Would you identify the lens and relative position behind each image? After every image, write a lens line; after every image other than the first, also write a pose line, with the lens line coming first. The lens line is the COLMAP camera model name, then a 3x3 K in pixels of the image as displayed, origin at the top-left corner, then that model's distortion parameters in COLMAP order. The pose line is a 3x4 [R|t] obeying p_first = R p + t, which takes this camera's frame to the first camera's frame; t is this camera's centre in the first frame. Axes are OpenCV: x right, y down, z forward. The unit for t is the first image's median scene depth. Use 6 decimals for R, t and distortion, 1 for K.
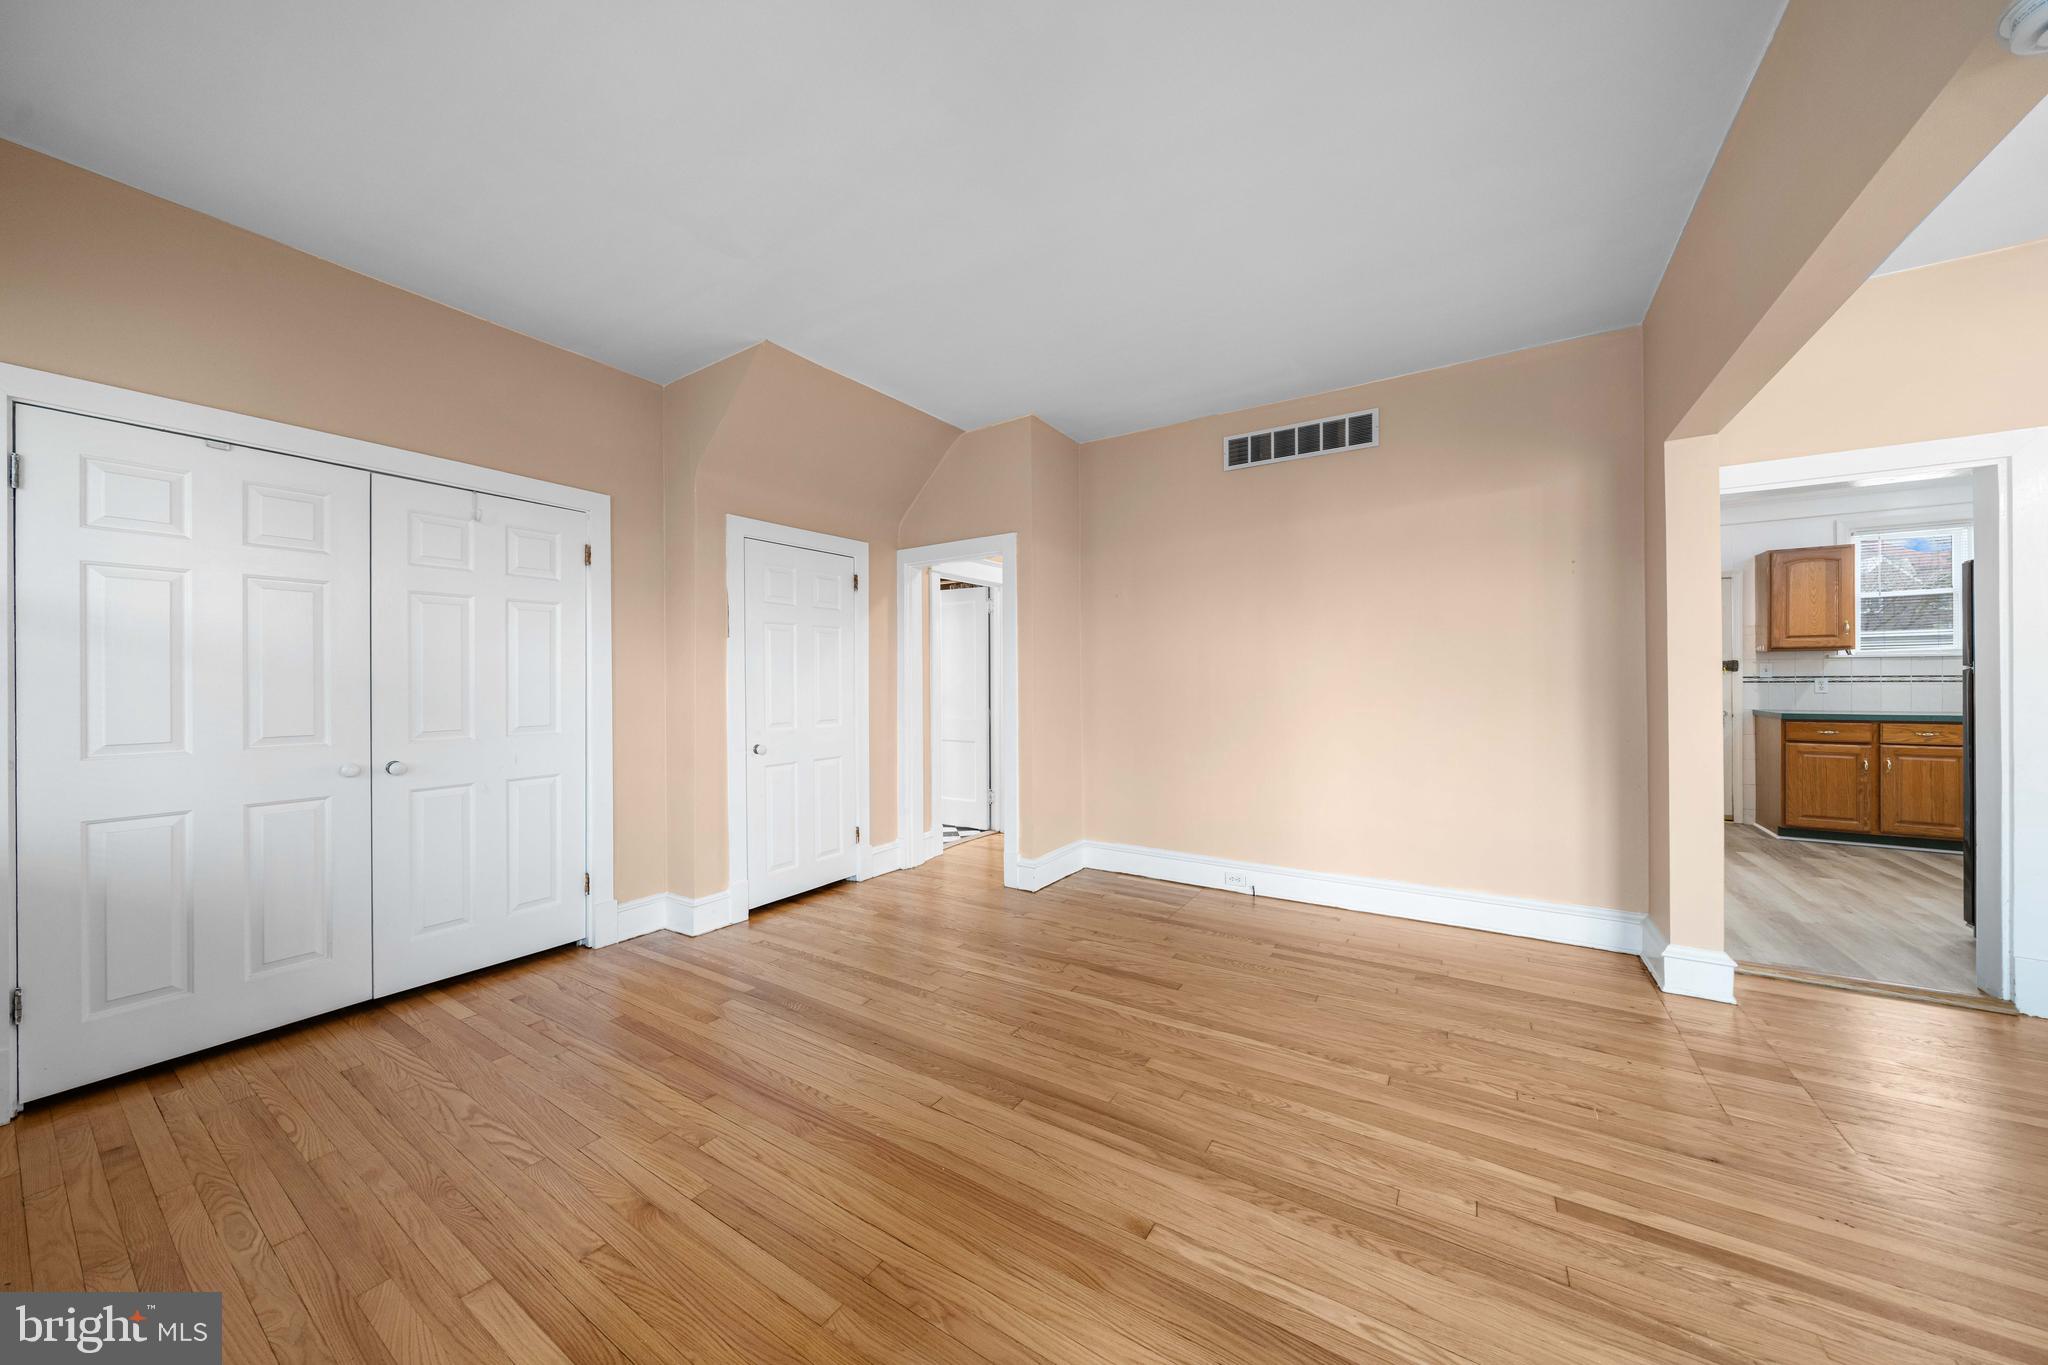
lens RADIAL K [[695.2, 0, 1024.0], [0, 695.2, 682.5], [0, 0, 1]] dist [-0.002779, -0.000156]
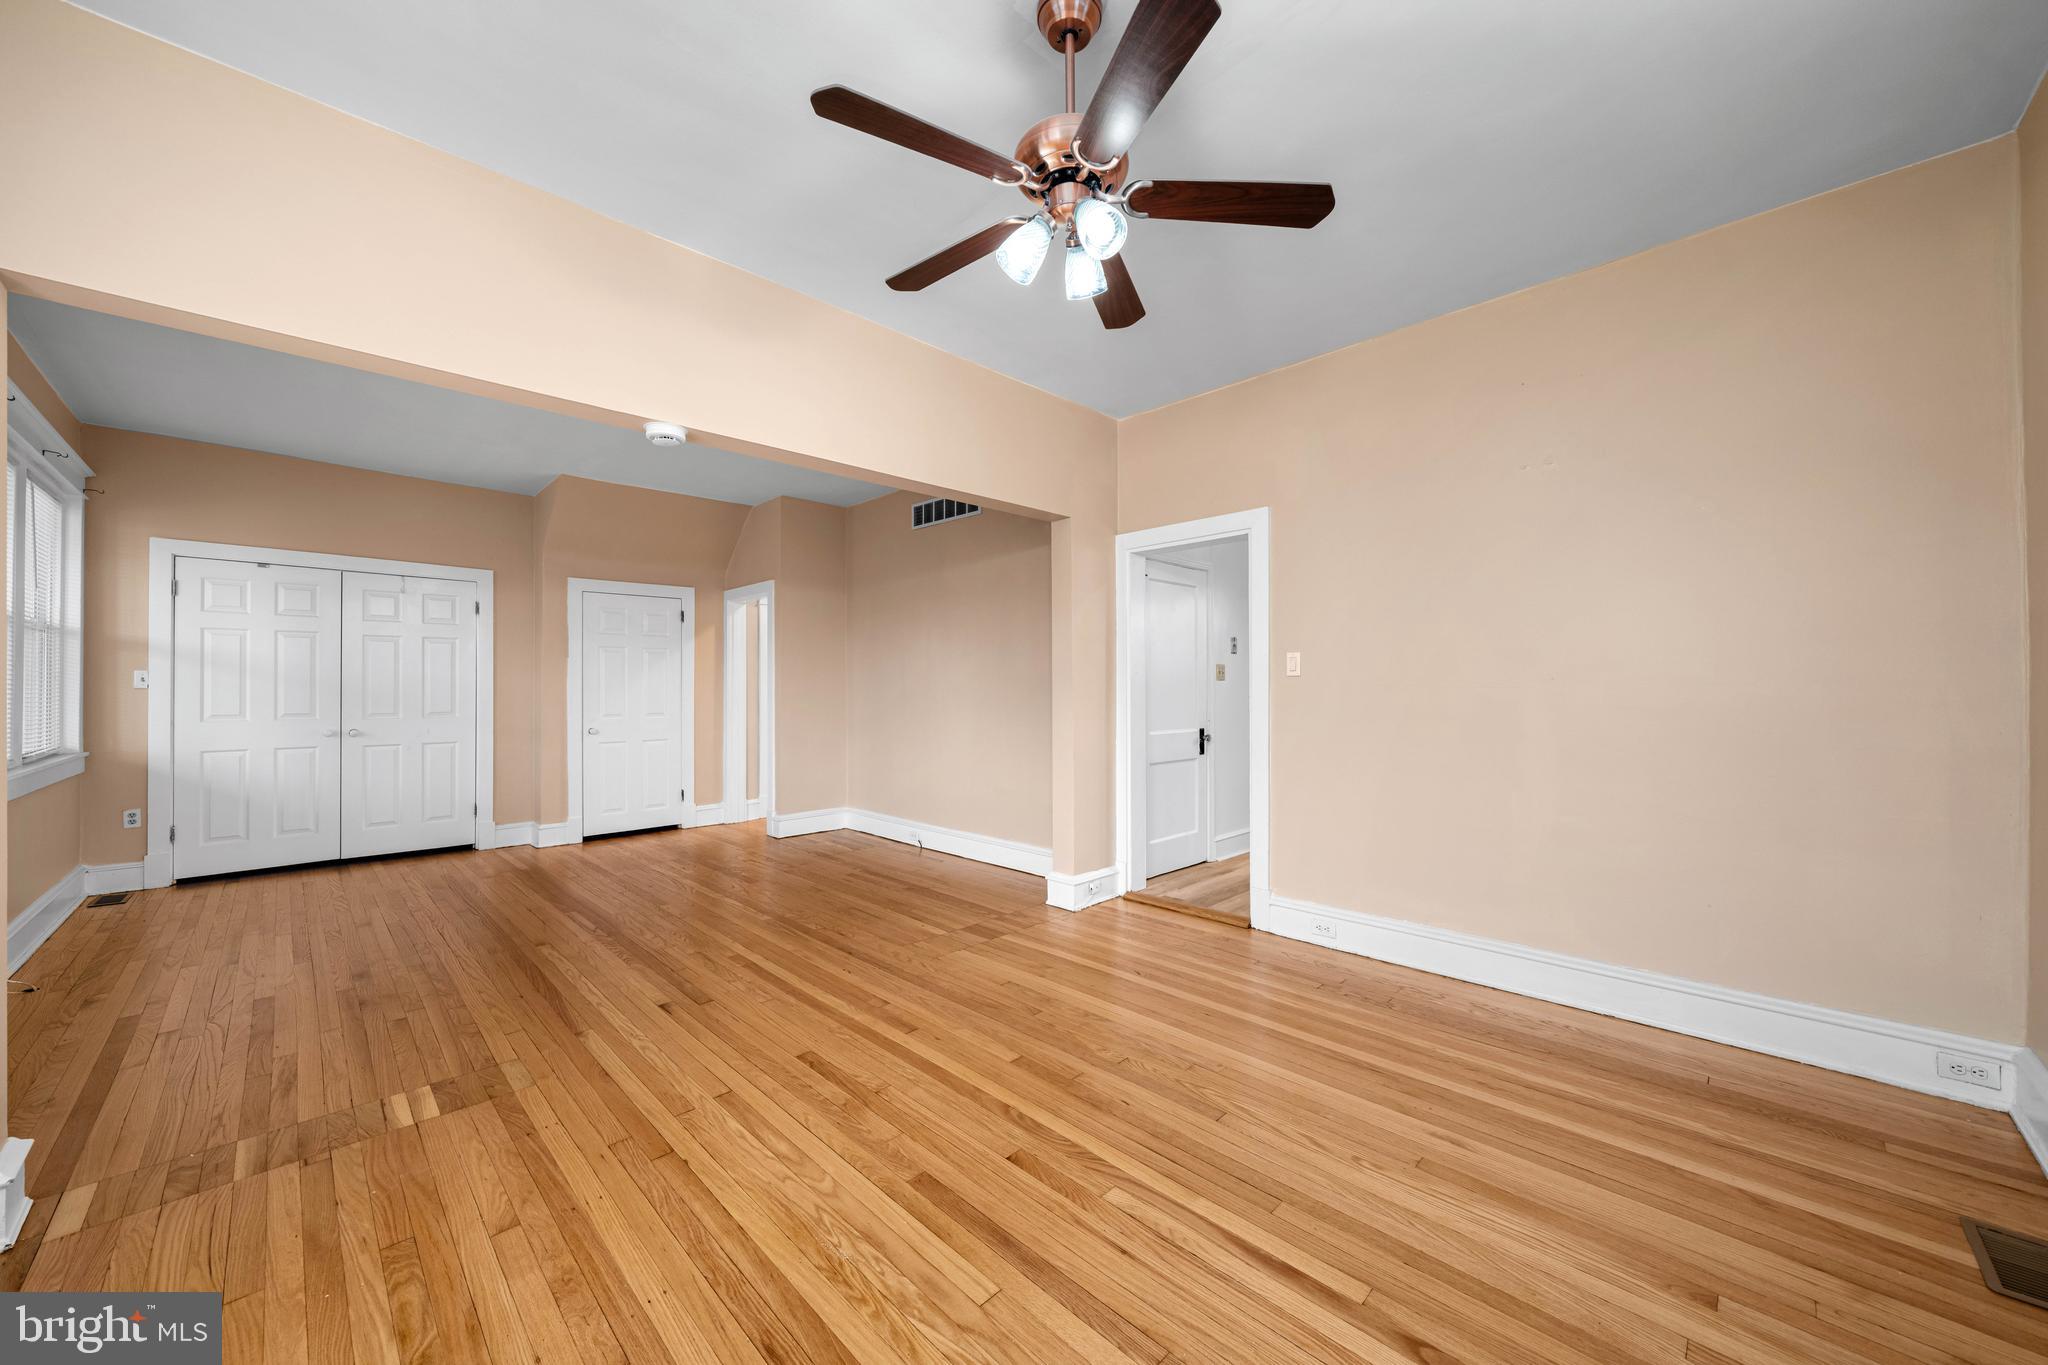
lens RADIAL K [[747.6, 0, 1024.0], [0, 747.6, 682.5], [0, 0, 1]] dist [-0.001721, -0.000148]
pose [[0.977568, 0.002936, -0.210602, 0.783371], [-0.004837, 0.999952, -0.008511, -0.000357], [0.210567, 0.009339, 0.977535, -0.347766]]
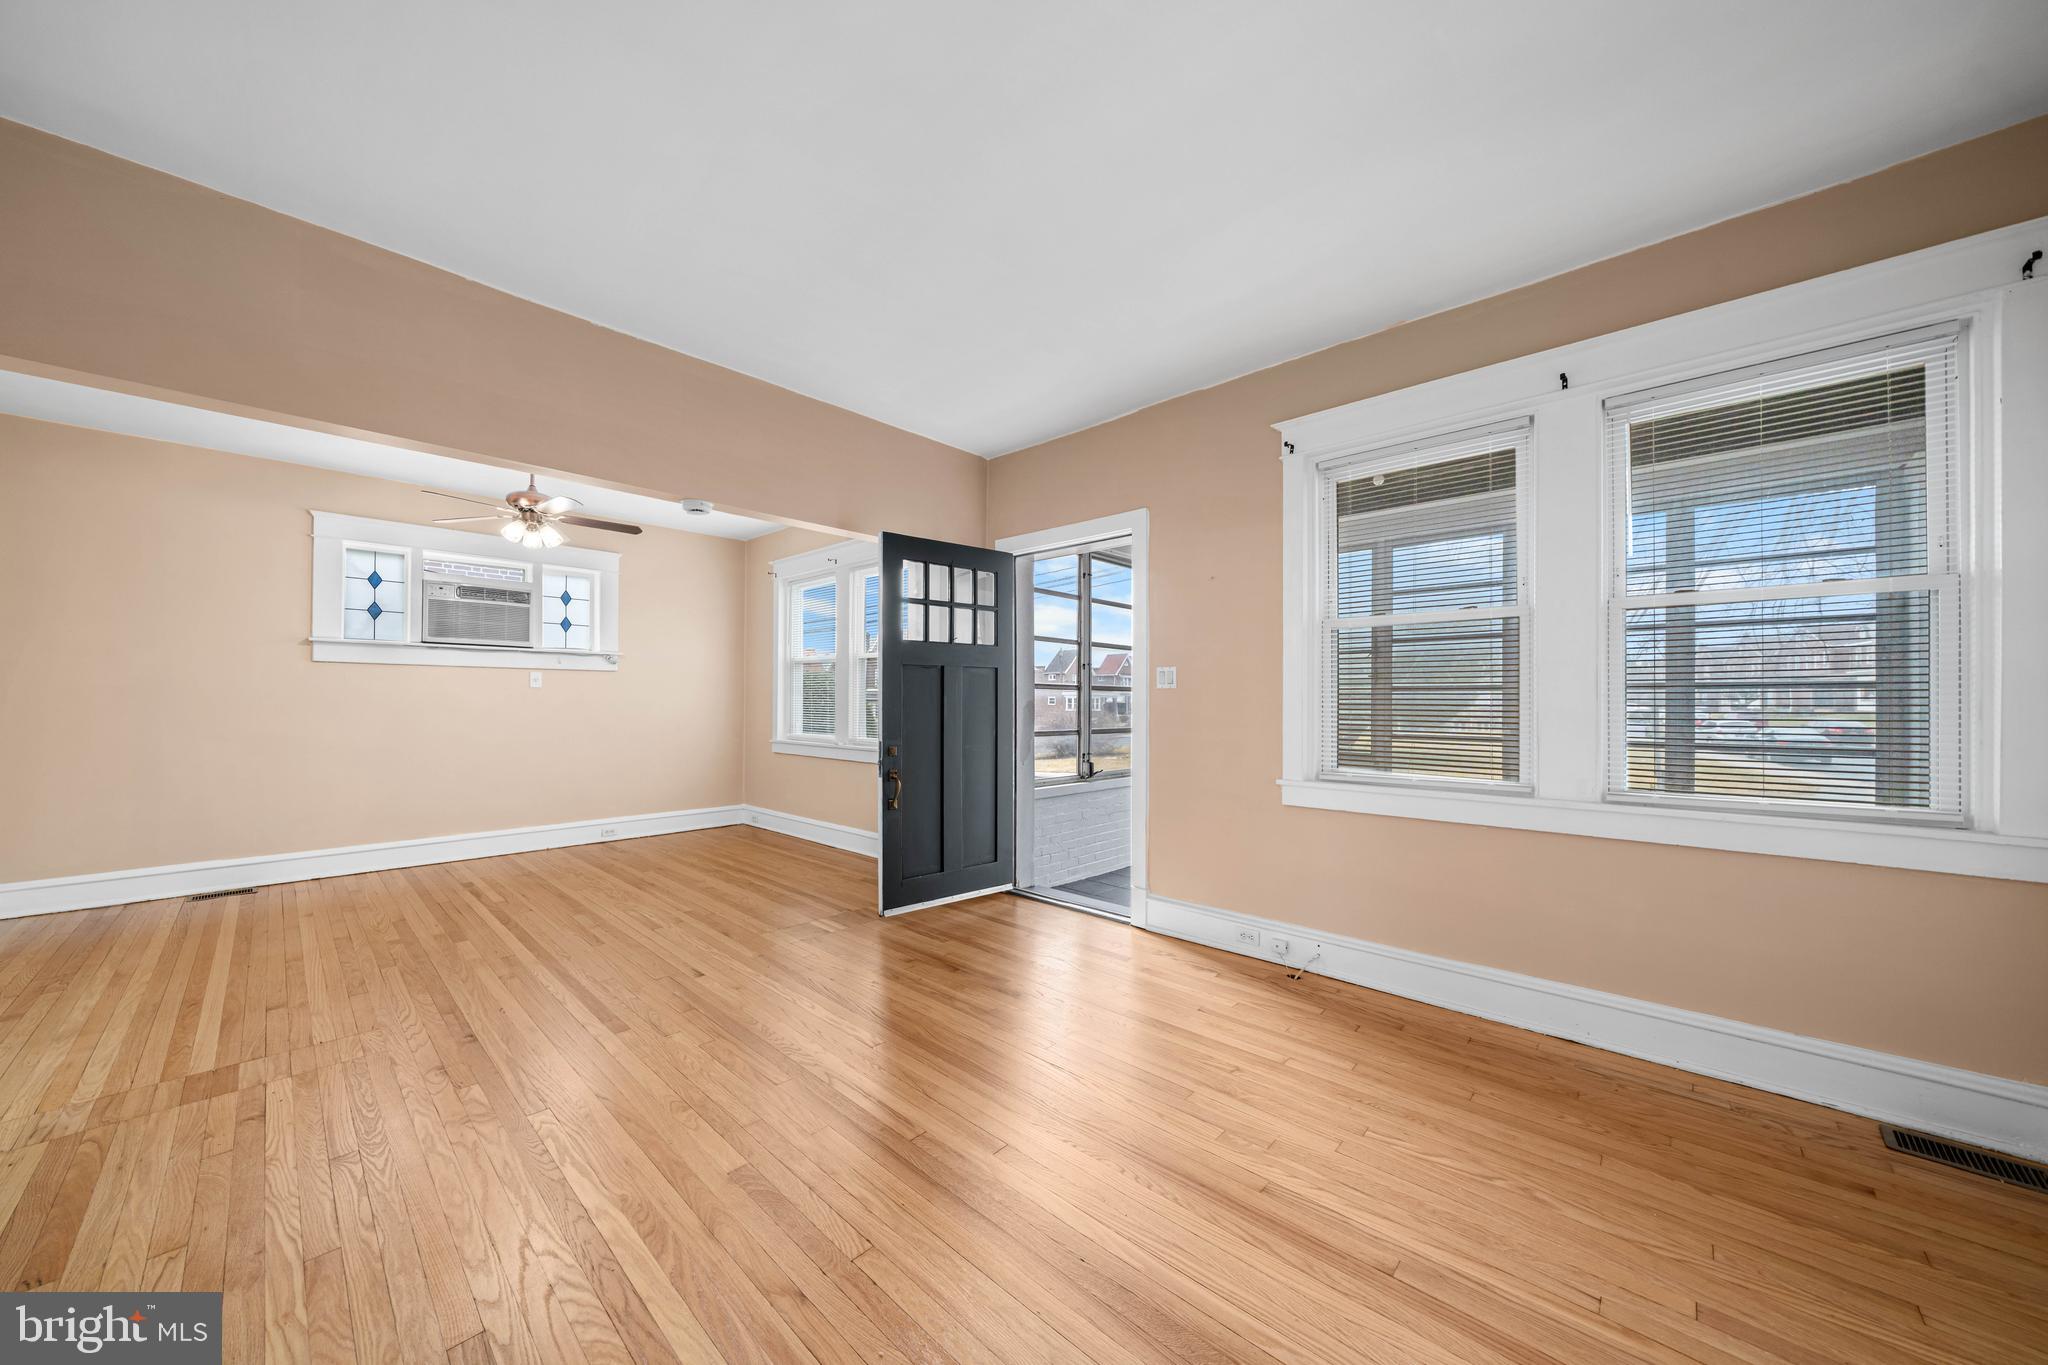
lens RADIAL K [[688.5, 0, 1026.0], [0, 688.5, 698.9], [0, 0, 1]] dist [-0.018463, -0.000076]
pose [[-0.987270, 0.004606, 0.158989, -0.150763], [0.004435, 0.999989, -0.001432, 0.001726], [-0.158994, -0.000709, -0.987279, 0.929634]]
